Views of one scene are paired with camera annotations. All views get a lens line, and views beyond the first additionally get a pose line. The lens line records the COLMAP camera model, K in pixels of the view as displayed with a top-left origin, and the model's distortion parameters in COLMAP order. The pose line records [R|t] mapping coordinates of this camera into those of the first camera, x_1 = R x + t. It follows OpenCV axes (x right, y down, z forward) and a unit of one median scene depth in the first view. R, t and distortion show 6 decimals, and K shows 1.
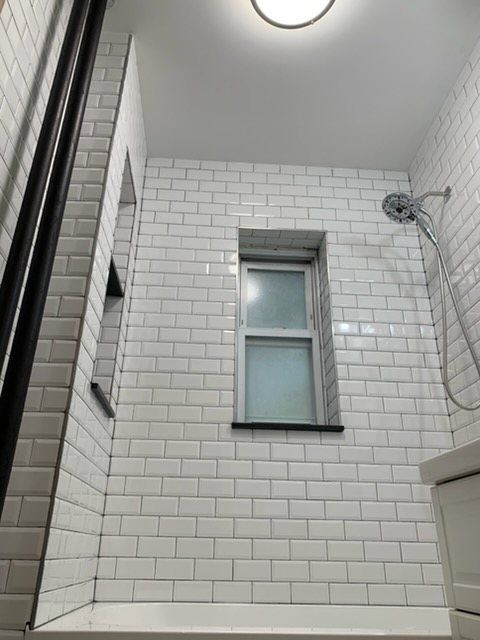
lens RADIAL K [[484.4, 0, 240.0], [0, 484.4, 320.0], [0, 0, 1]] dist [0.005621, -0.000163]
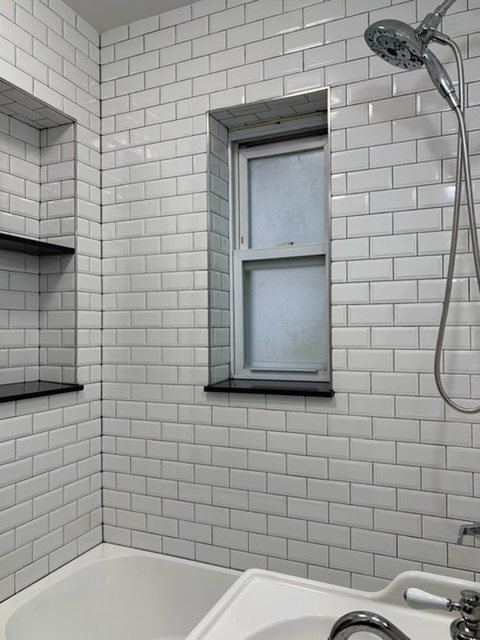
lens RADIAL K [[484.4, 0, 240.0], [0, 484.4, 320.0], [0, 0, 1]] dist [0.005621, -0.000163]
pose [[0.885743, -0.031021, -0.463139, 0.445269], [0.219654, 0.906990, 0.359335, -0.195519], [0.408915, -0.420009, 0.810173, 0.361673]]
